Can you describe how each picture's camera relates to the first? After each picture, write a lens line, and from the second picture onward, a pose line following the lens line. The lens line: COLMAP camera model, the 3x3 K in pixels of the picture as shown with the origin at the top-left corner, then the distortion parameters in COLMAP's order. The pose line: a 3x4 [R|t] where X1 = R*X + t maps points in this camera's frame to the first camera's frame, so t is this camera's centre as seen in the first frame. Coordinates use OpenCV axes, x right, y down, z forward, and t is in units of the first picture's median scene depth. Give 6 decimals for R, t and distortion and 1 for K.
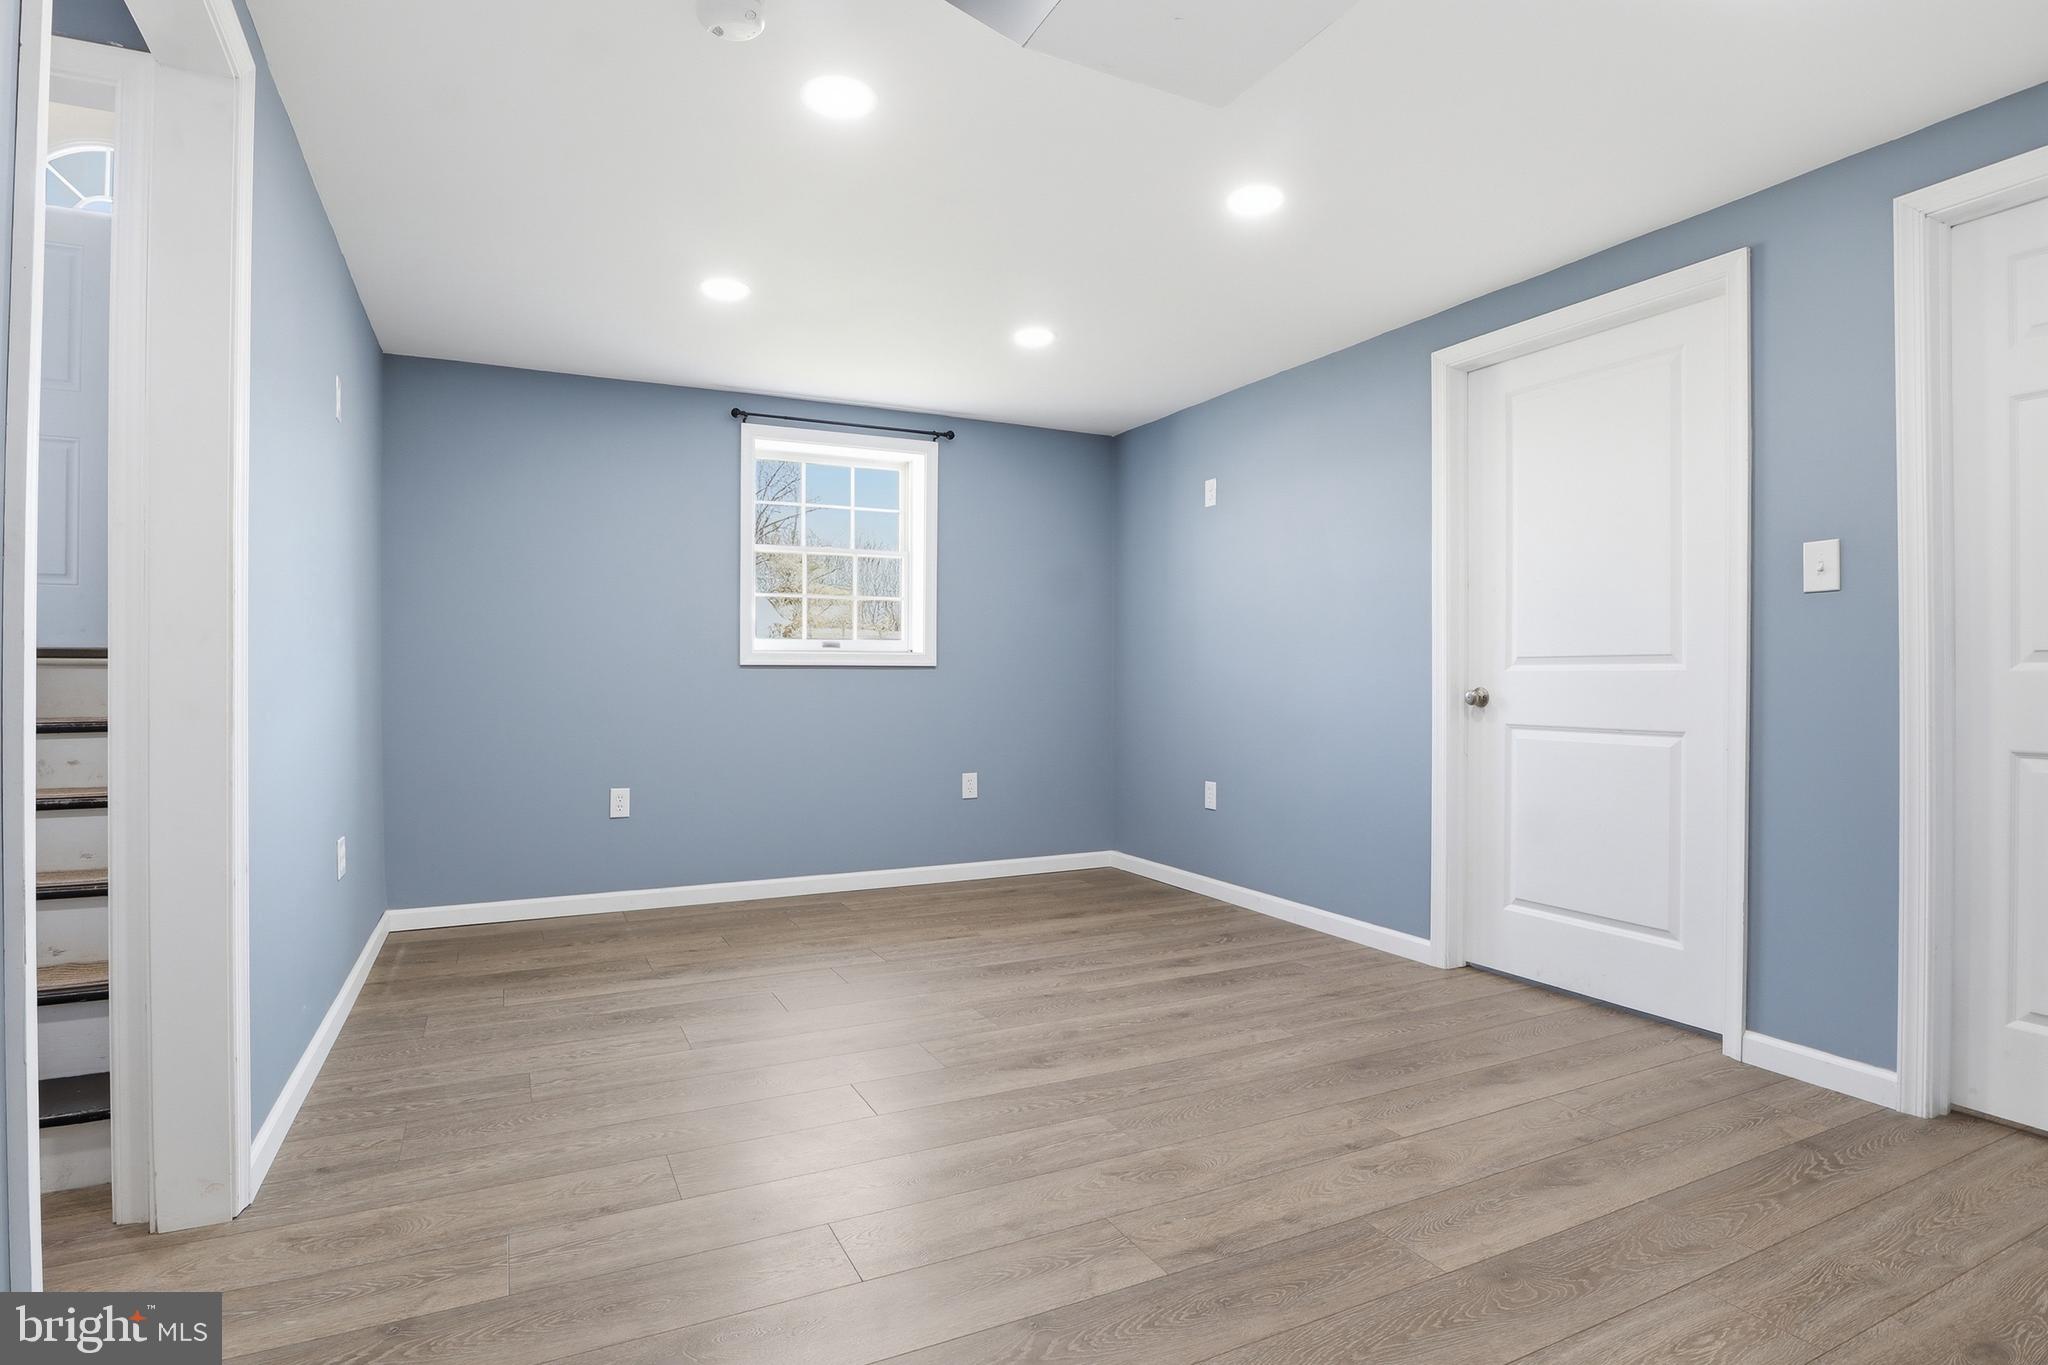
lens RADIAL K [[1052.3, 0, 1017.5], [0, 1052.3, 672.6], [0, 0, 1]] dist [-0.045927, 0.013174]
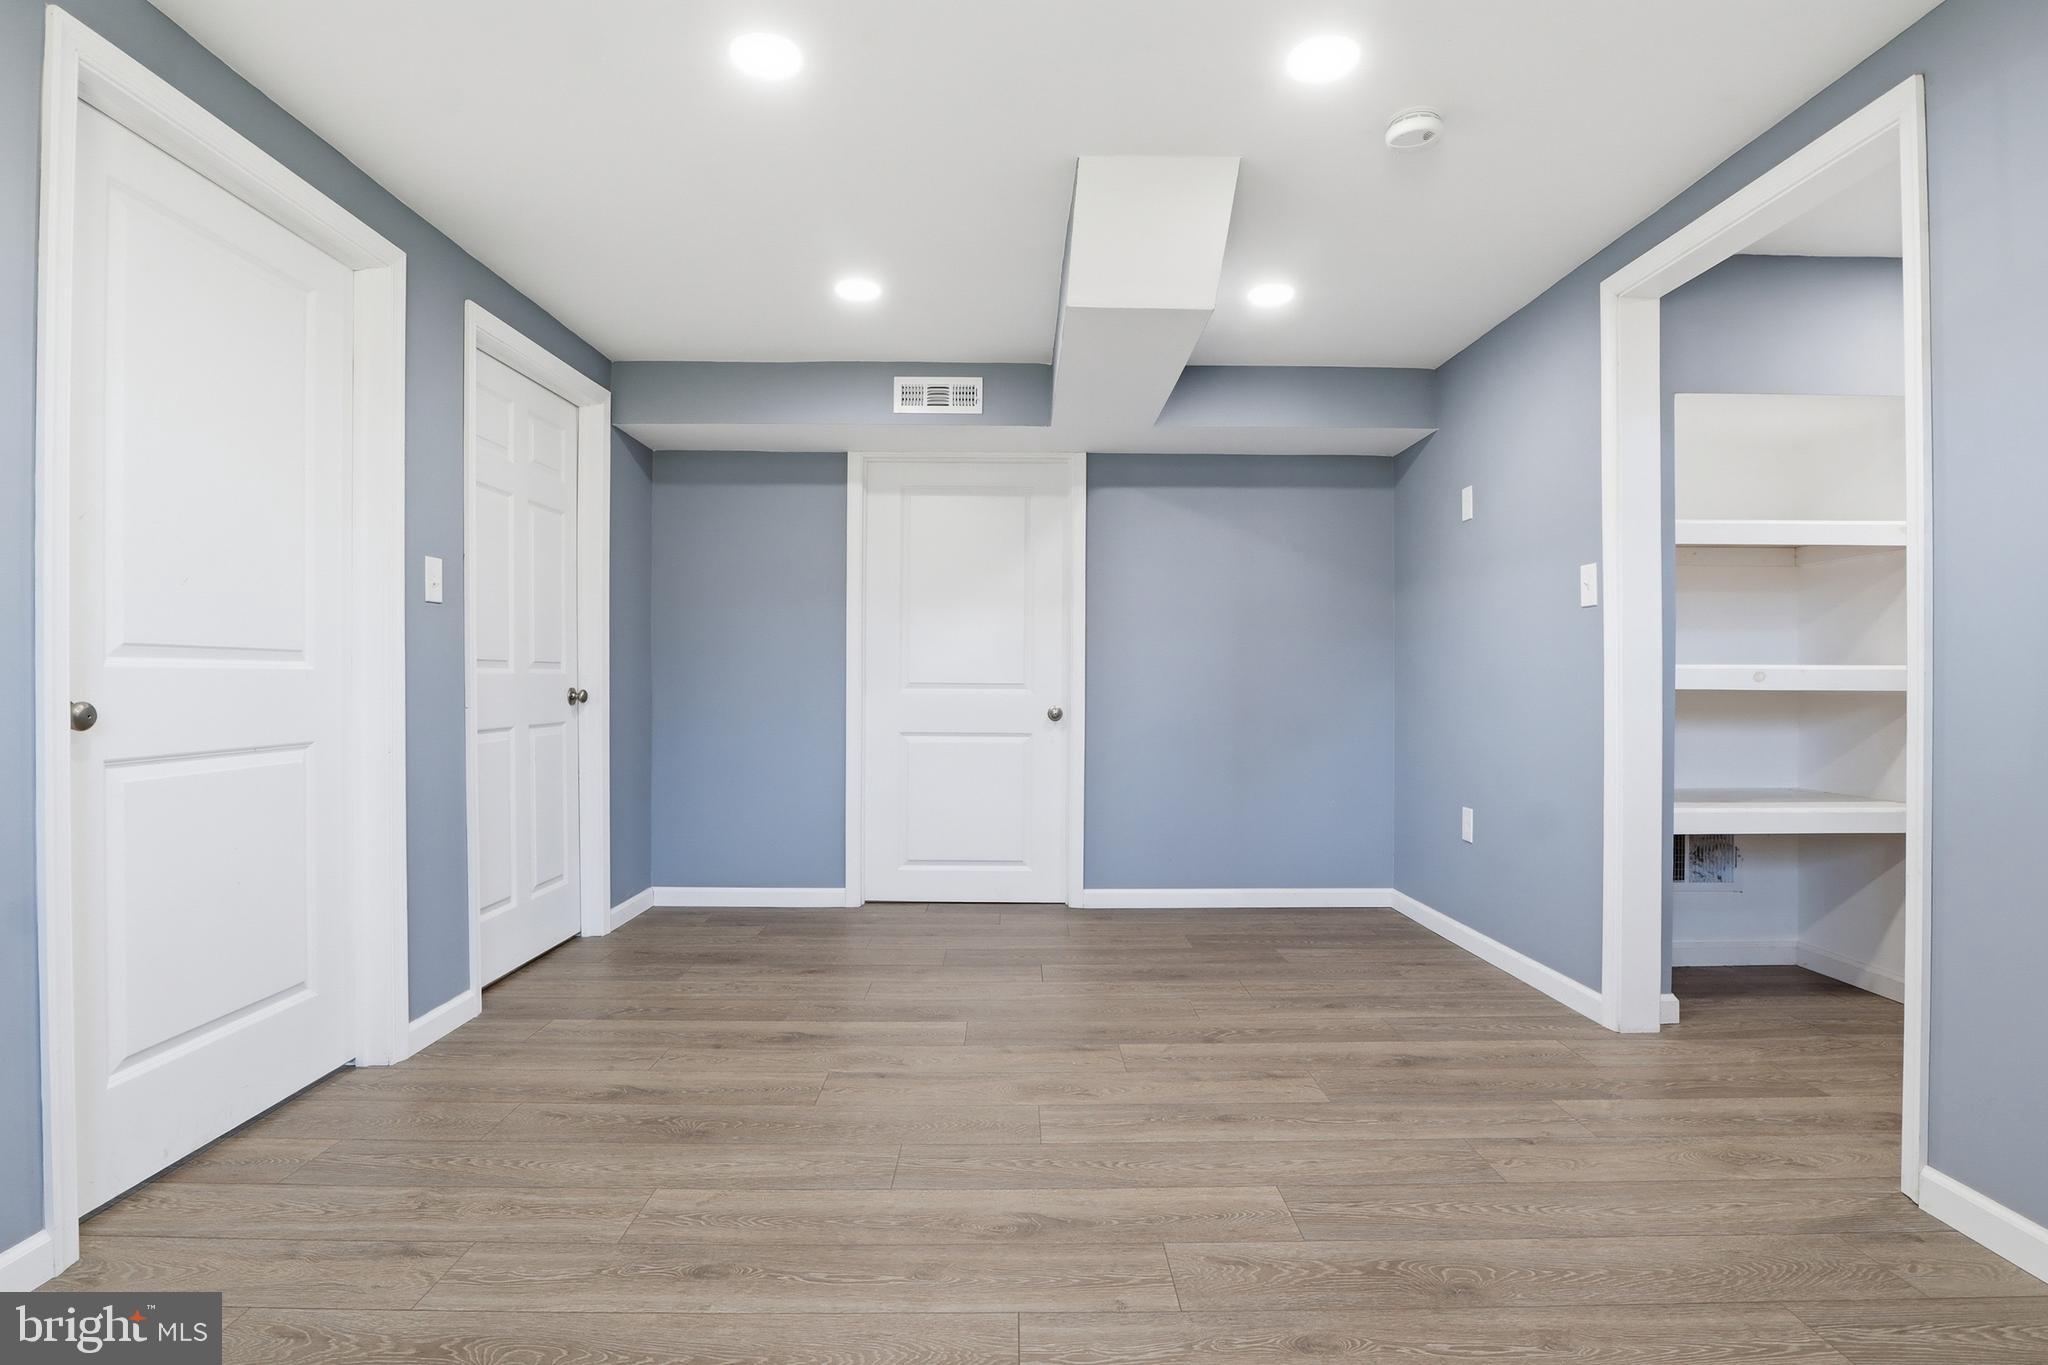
lens RADIAL K [[1052.3, 0, 1017.5], [0, 1052.3, 672.6], [0, 0, 1]] dist [-0.045927, 0.013174]
pose [[-0.898922, -0.000701, 0.438108, -0.317912], [-0.005809, 0.999930, -0.010318, 0.006680], [-0.438070, -0.011820, -0.898863, 1.873226]]
